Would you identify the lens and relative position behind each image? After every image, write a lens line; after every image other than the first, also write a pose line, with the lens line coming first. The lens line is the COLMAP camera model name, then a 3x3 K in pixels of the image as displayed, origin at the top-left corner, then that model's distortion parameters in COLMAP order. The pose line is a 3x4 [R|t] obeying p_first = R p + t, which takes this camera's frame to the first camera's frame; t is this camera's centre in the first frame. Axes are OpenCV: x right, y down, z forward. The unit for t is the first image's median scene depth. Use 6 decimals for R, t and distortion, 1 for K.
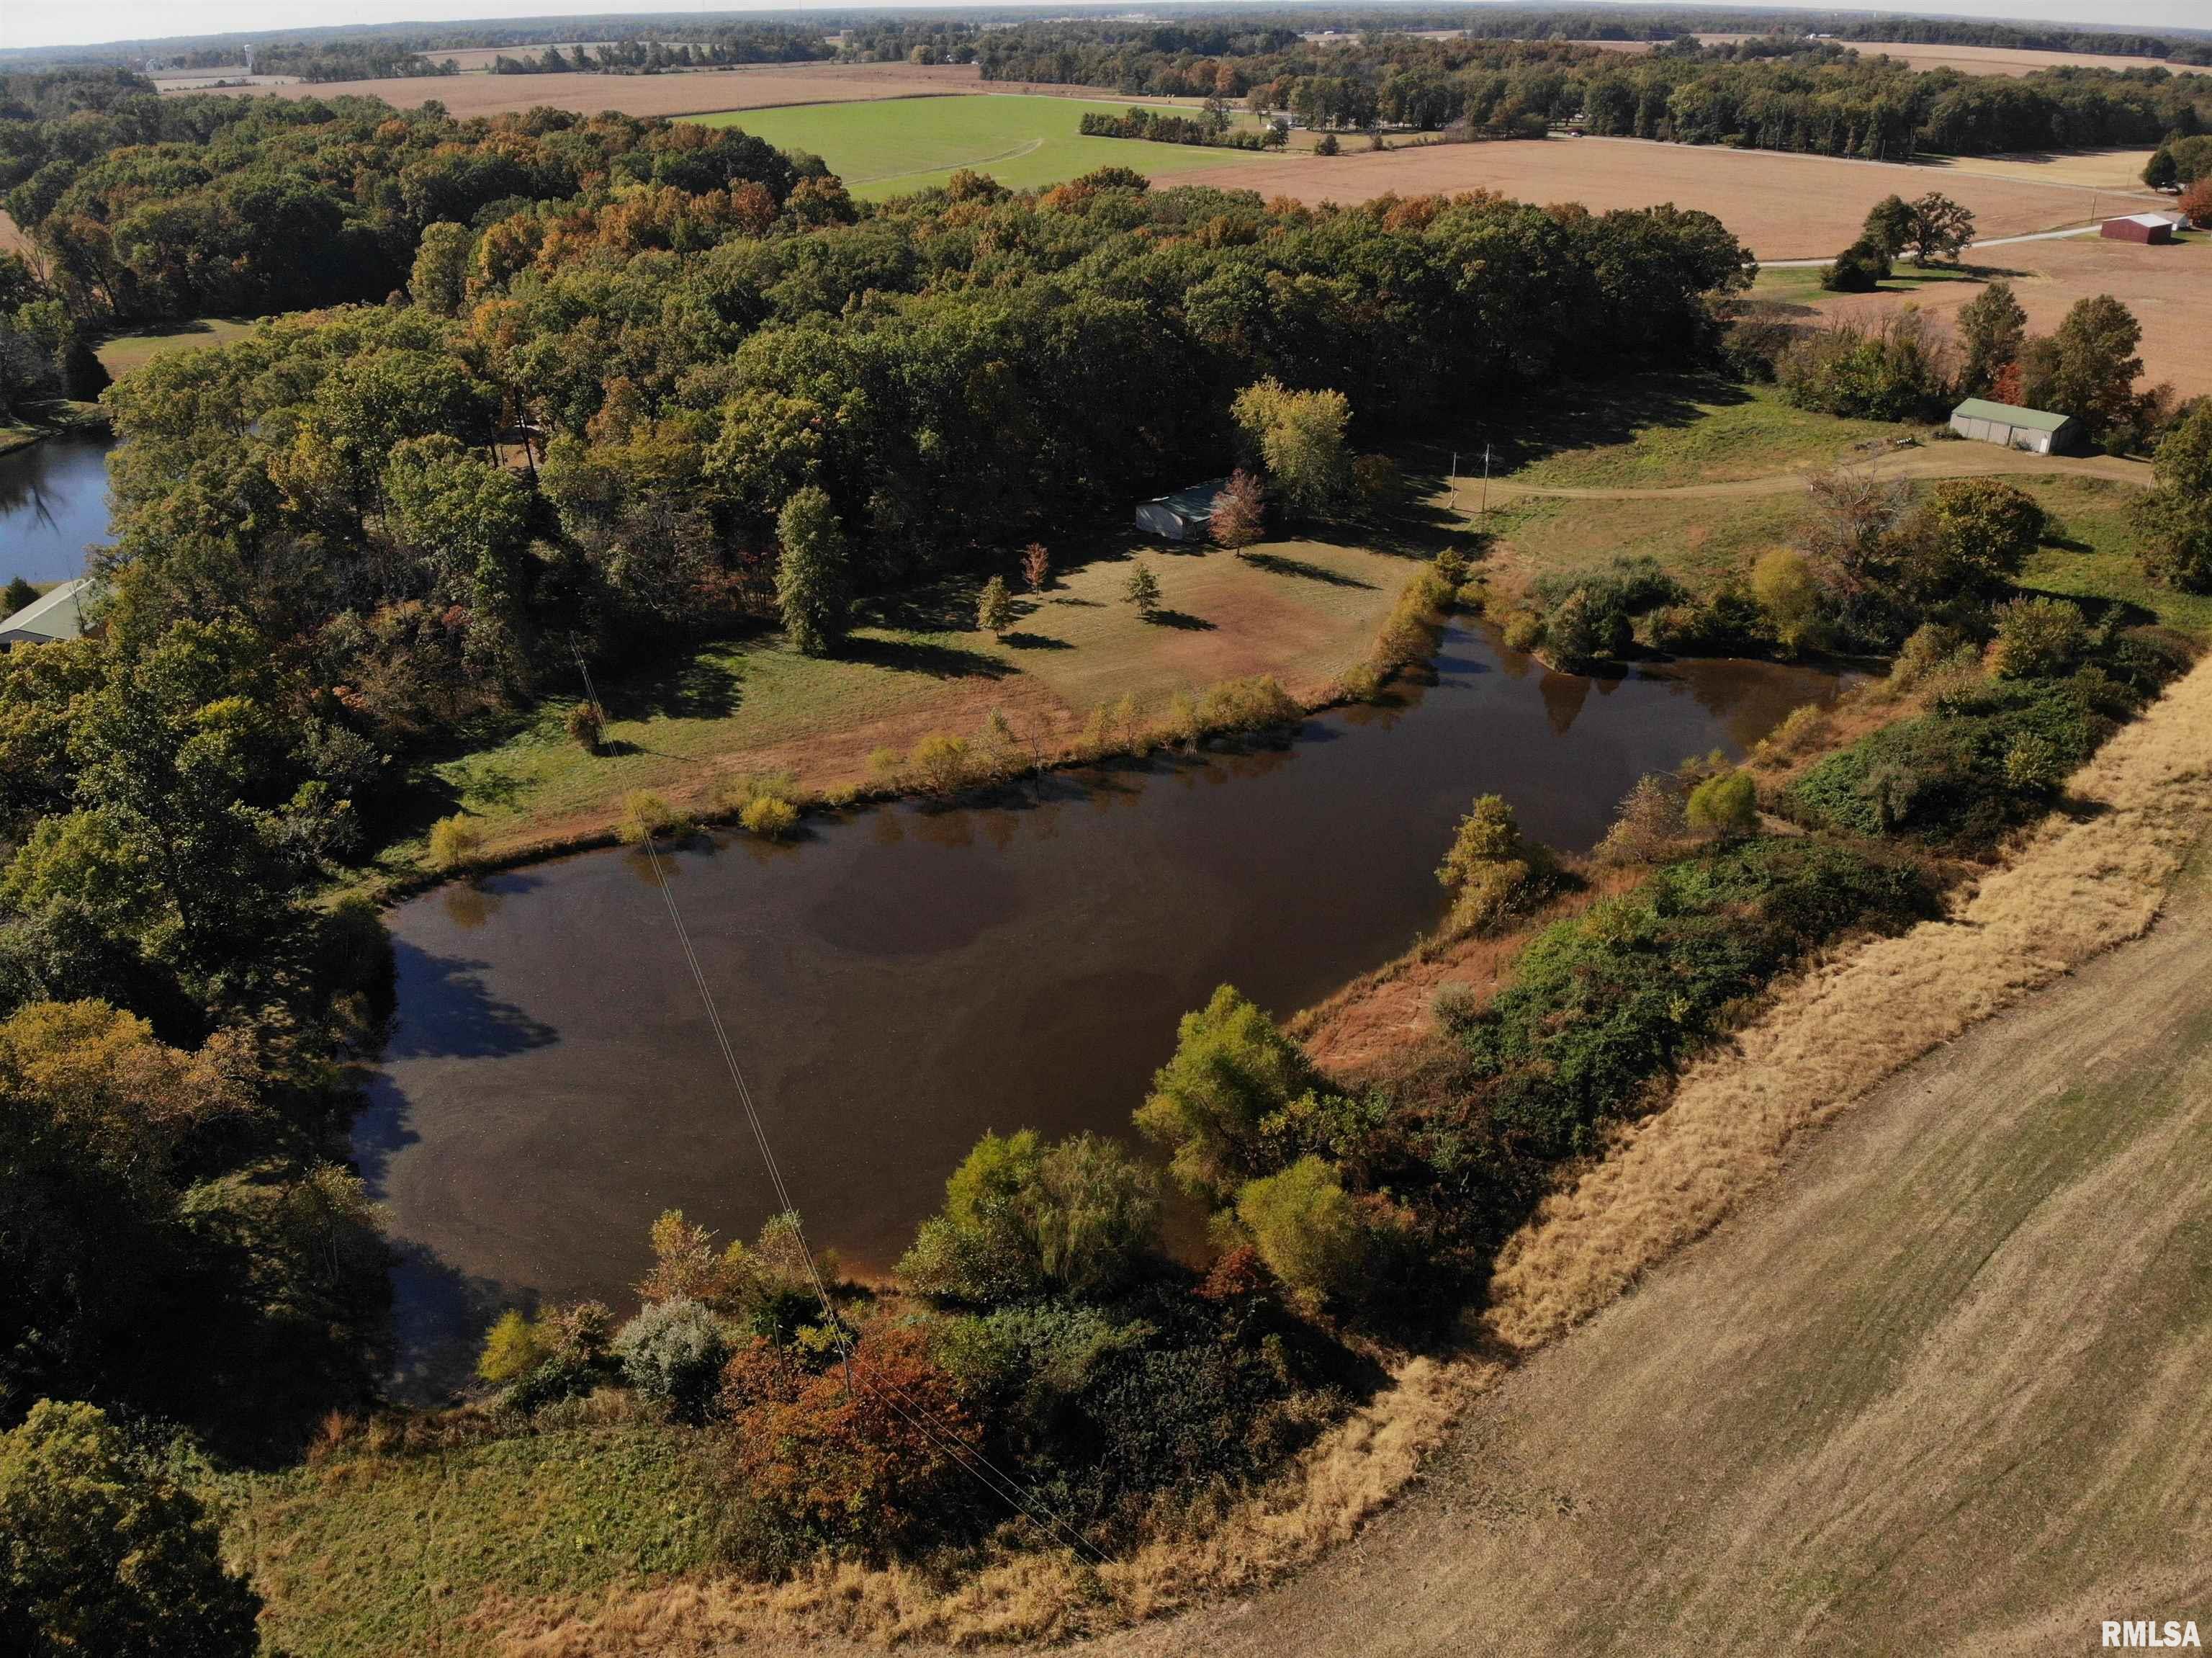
lens RADIAL K [[1553.7, 0, 1077.5], [0, 1553.7, 867.4], [0, 0, 1]] dist [0.054802, -0.145047]
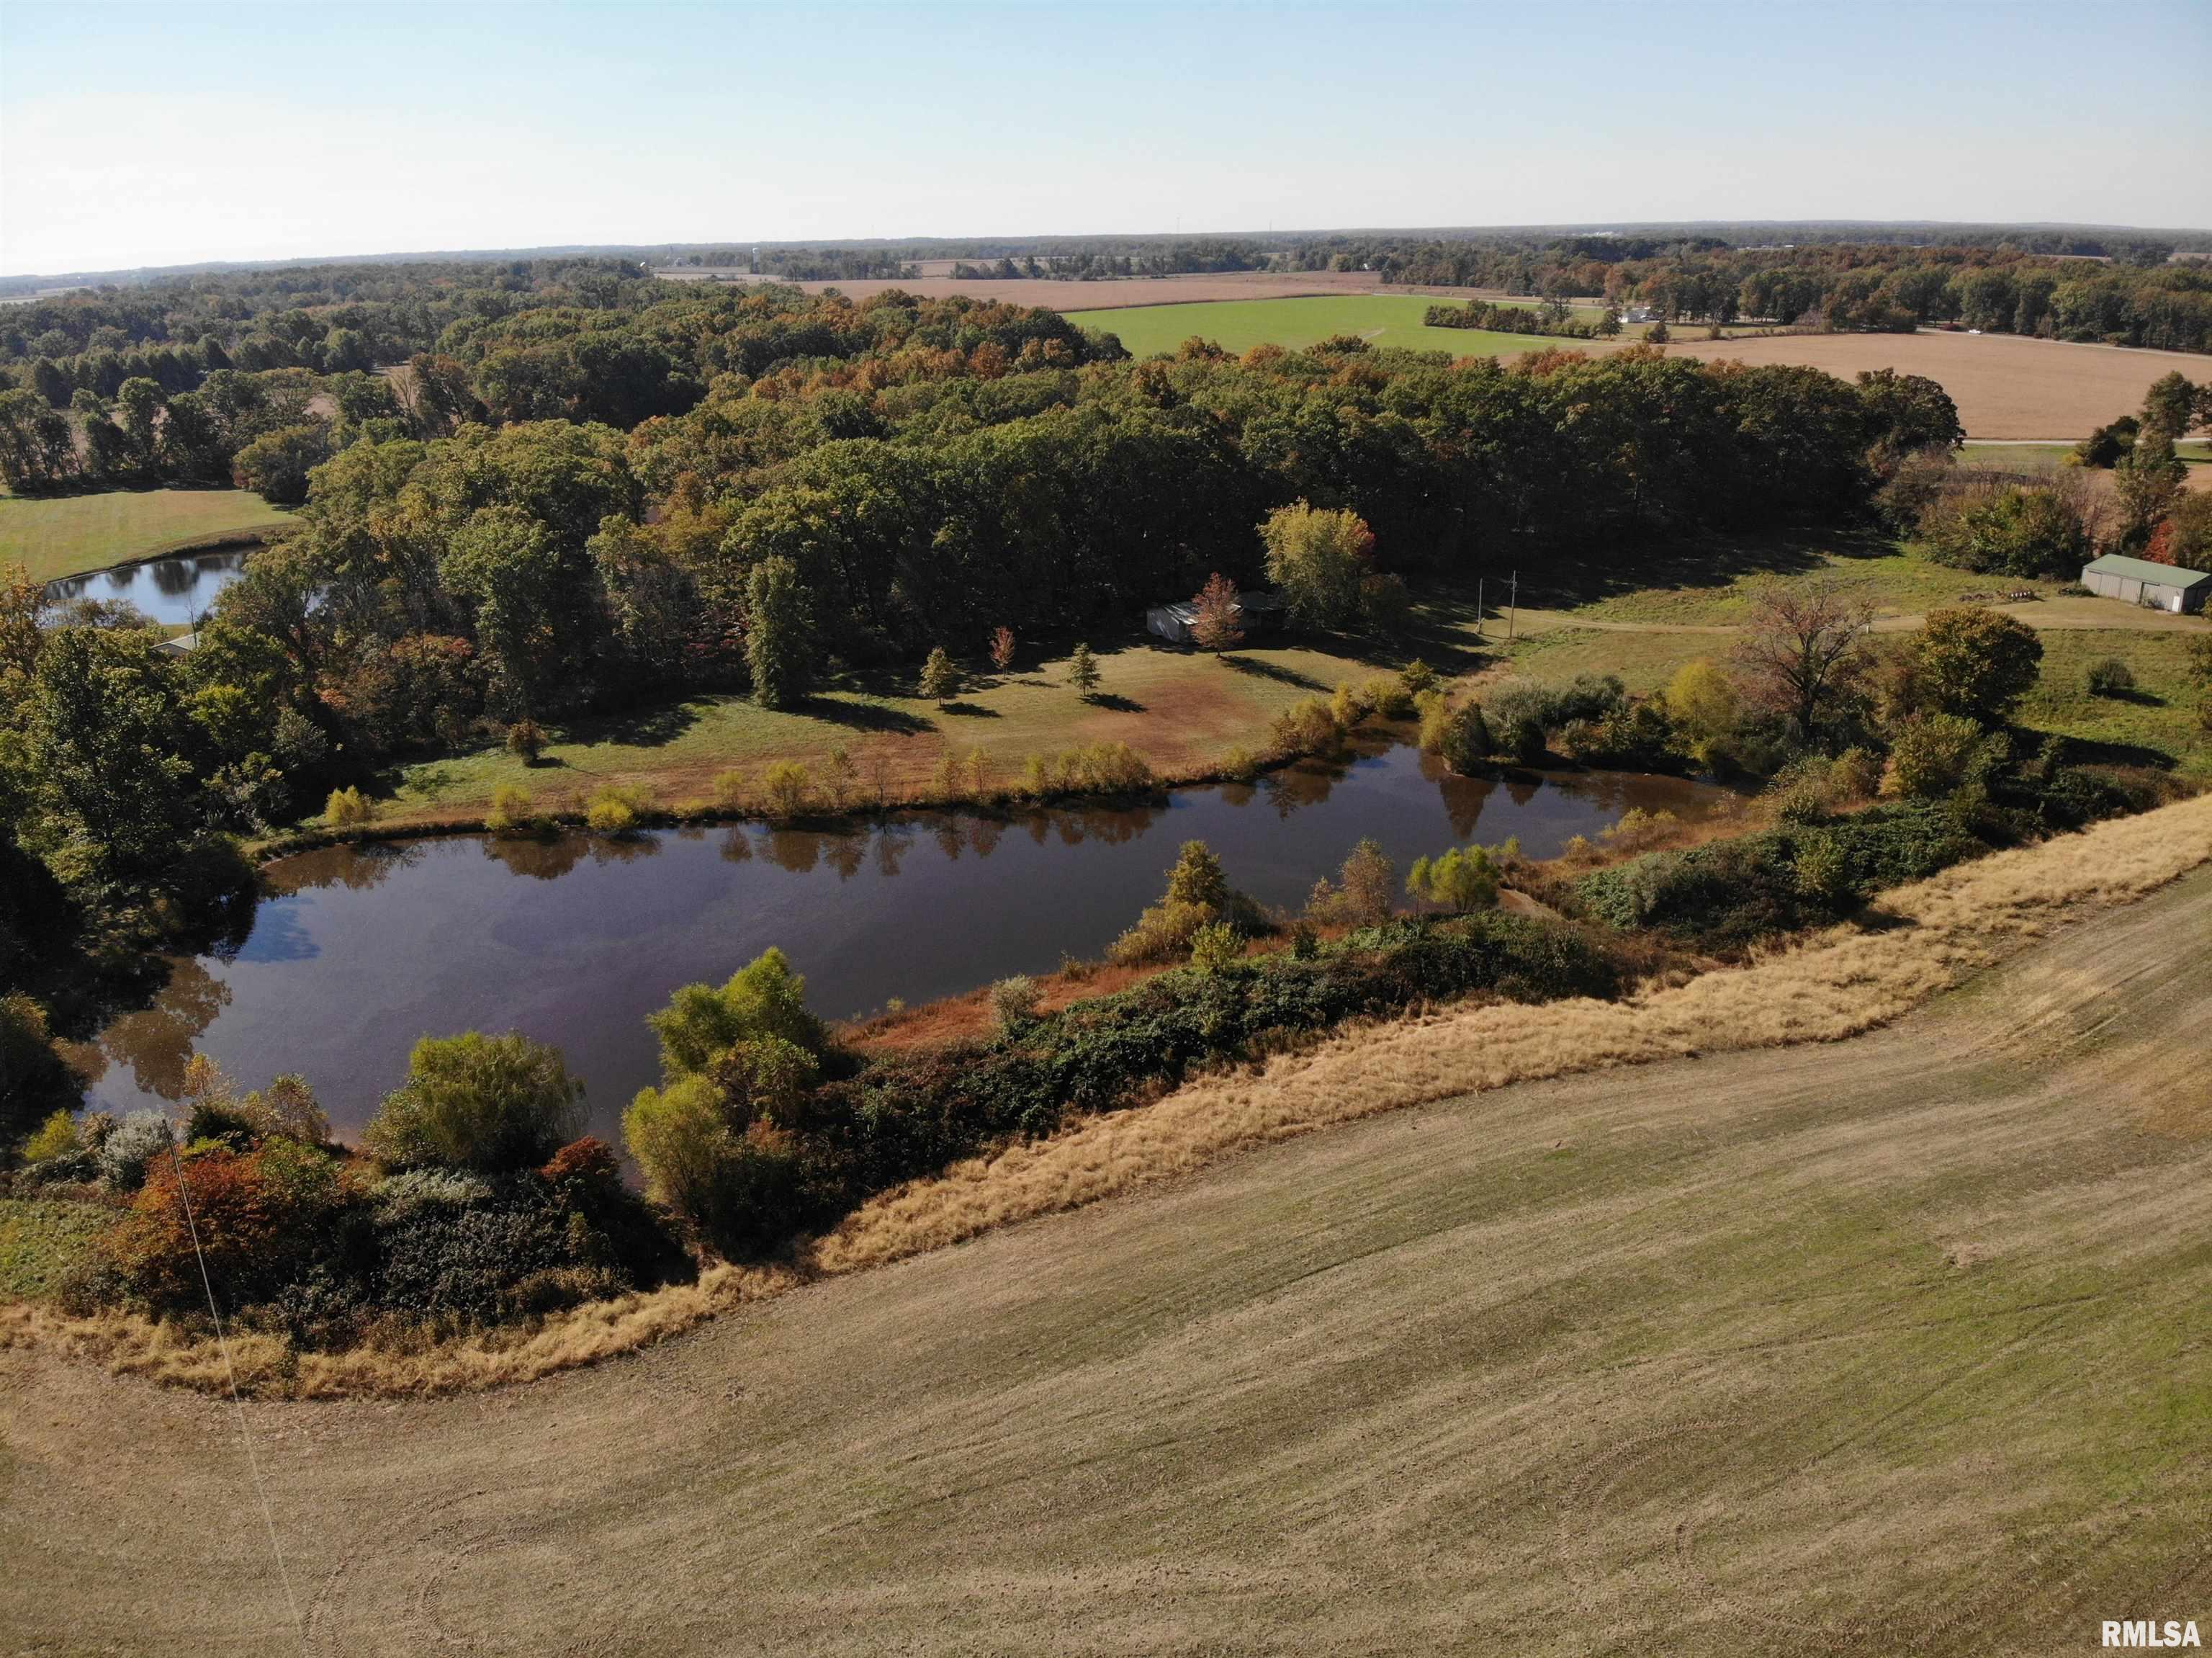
lens RADIAL K [[1553.7, 0, 1077.5], [0, 1553.7, 867.4], [0, 0, 1]] dist [0.054802, -0.145047]
pose [[0.964341, 0.089329, -0.249133, 0.332572], [-0.117412, 0.988014, -0.100216, 0.061407], [0.237195, 0.125893, 0.963270, 0.002632]]
